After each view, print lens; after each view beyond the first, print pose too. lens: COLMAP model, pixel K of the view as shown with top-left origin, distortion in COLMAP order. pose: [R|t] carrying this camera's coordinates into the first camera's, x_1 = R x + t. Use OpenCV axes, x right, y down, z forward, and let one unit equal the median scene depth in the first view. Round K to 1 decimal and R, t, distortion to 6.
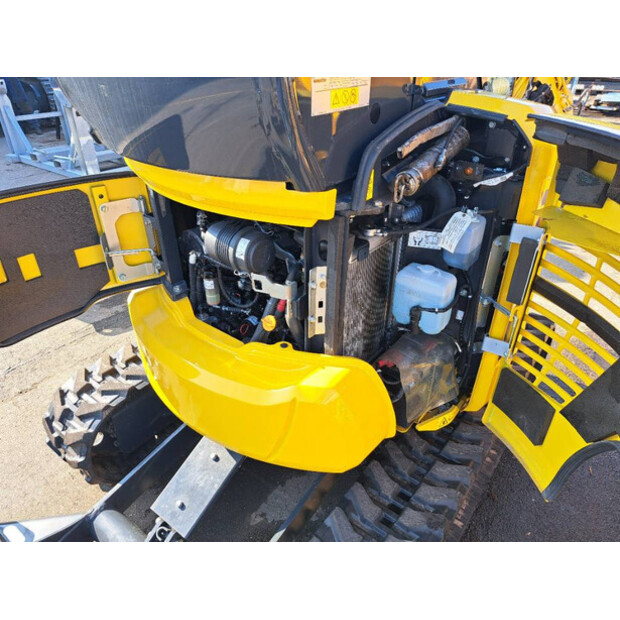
lens RADIAL K [[457.5, 0, 310.0], [0, 457.5, 310.0], [0, 0, 1]] dist [0.006282, 0.001310]
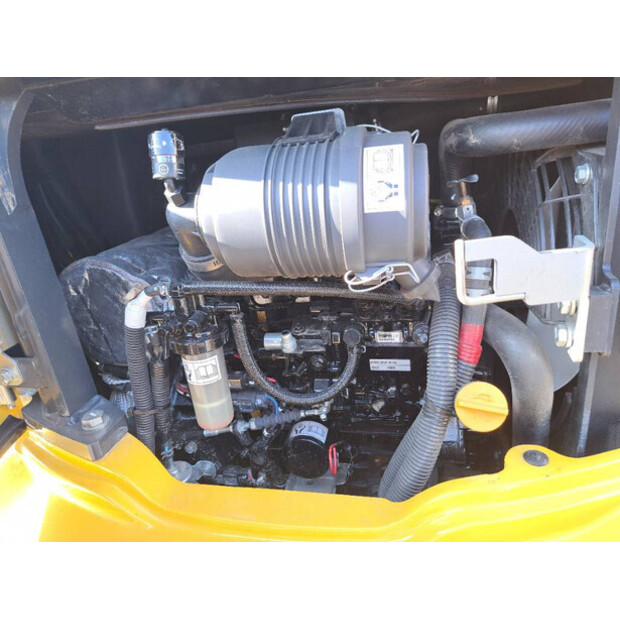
lens RADIAL K [[457.5, 0, 310.0], [0, 457.5, 310.0], [0, 0, 1]] dist [0.006282, 0.001310]
pose [[0.891909, -0.263226, 0.367711, -0.265092], [0.327749, 0.936515, -0.124576, -0.030268], [-0.311576, 0.231627, 0.921558, 0.647847]]
